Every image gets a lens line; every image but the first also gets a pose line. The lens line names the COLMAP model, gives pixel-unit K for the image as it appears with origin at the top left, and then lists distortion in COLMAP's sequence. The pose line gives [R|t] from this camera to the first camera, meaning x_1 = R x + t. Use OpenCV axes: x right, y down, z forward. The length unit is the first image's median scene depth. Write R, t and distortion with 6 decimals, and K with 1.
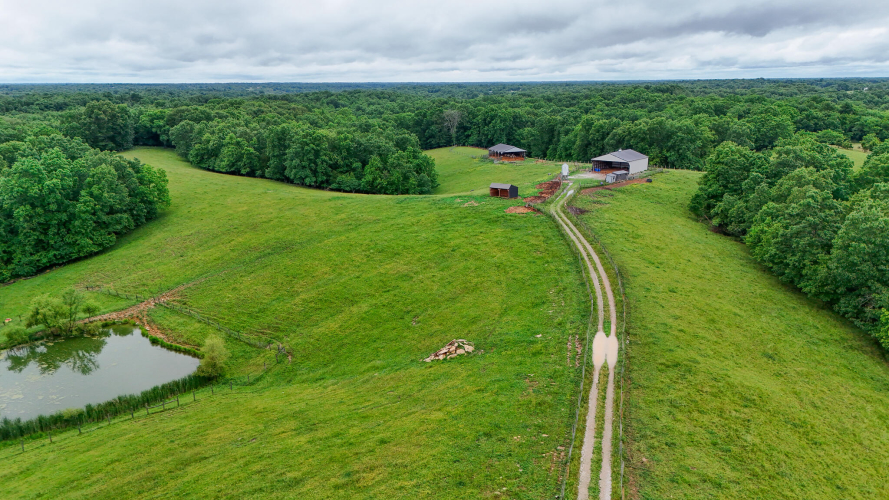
lens RADIAL K [[652.5, 0, 444.5], [0, 652.5, 250.0], [0, 0, 1]] dist [0.082832, -0.089481]
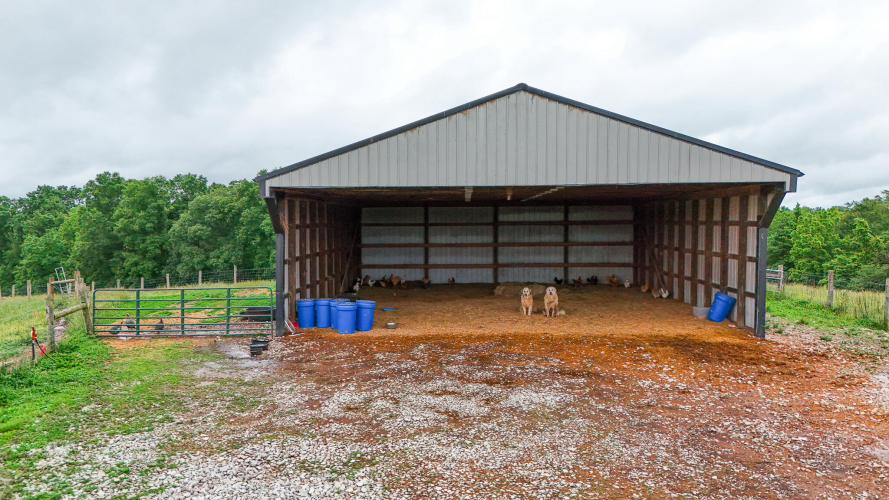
lens RADIAL K [[652.5, 0, 444.5], [0, 652.5, 250.0], [0, 0, 1]] dist [0.082832, -0.089481]
pose [[0.764072, -0.024412, 0.644669, 0.150895], [0.160637, 0.975009, -0.153468, -0.092967], [-0.624812, 0.220819, 0.748898, 0.742632]]
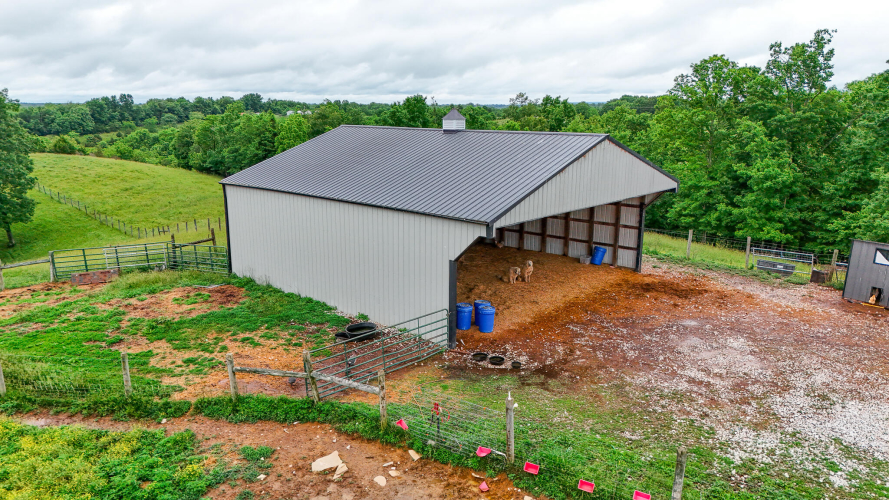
lens RADIAL K [[652.5, 0, 444.5], [0, 652.5, 250.0], [0, 0, 1]] dist [0.082832, -0.089481]
pose [[-0.007657, -0.208650, 0.977960, 0.109020], [0.248975, 0.946792, 0.203950, -0.123676], [-0.968480, 0.245050, 0.044699, 0.799041]]
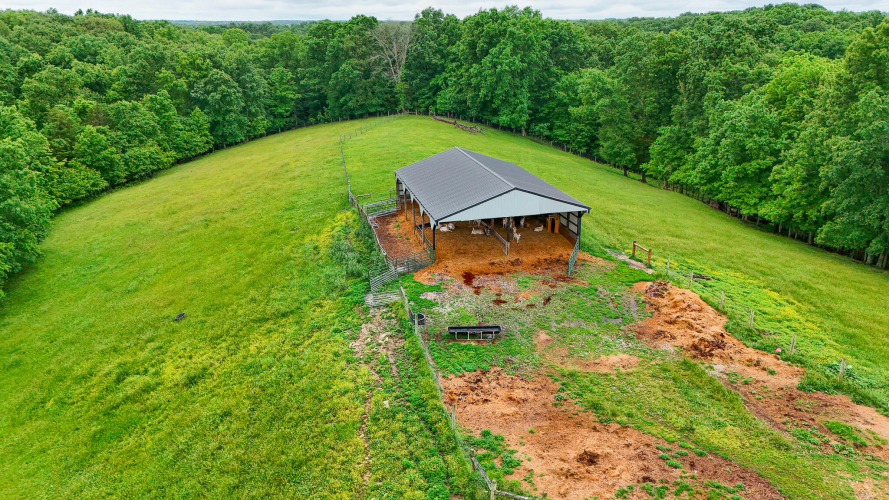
lens RADIAL K [[652.5, 0, 444.5], [0, 652.5, 250.0], [0, 0, 1]] dist [0.082832, -0.089481]
pose [[0.996946, 0.026554, -0.073444, 0.111902], [-0.020288, 0.996193, 0.084781, -0.170229], [0.075416, -0.083032, 0.993689, 0.916278]]
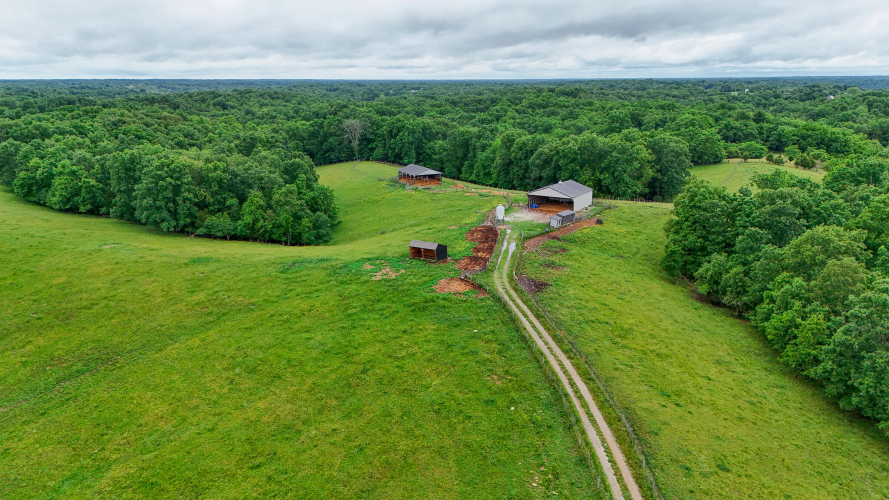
lens RADIAL K [[652.5, 0, 444.5], [0, 652.5, 250.0], [0, 0, 1]] dist [0.082832, -0.089481]
pose [[0.989004, -0.033721, 0.143993, 0.001256], [0.033292, 0.999431, 0.005384, -0.060439], [-0.144092, -0.000531, 0.989564, 0.164884]]
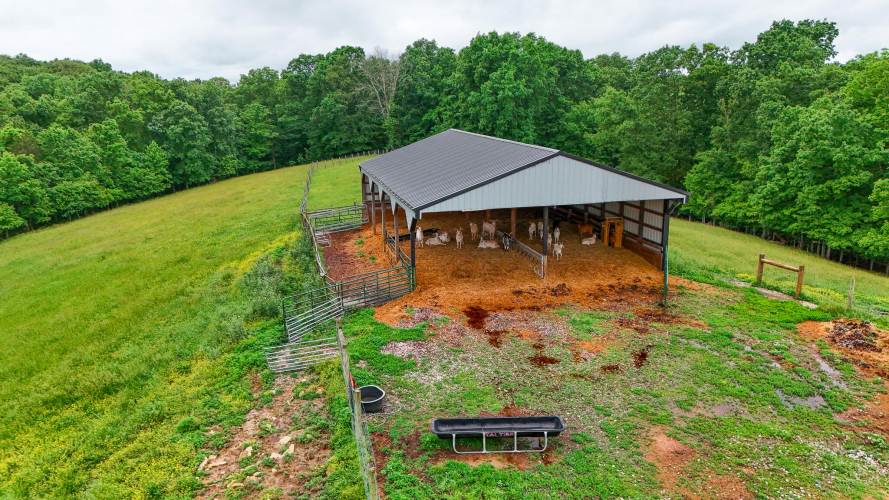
lens RADIAL K [[652.5, 0, 444.5], [0, 652.5, 250.0], [0, 0, 1]] dist [0.082832, -0.089481]
pose [[0.997428, 0.015890, -0.069896, 0.107566], [-0.016885, 0.999764, -0.013667, -0.156408], [0.069662, 0.014812, 0.997461, 0.995187]]
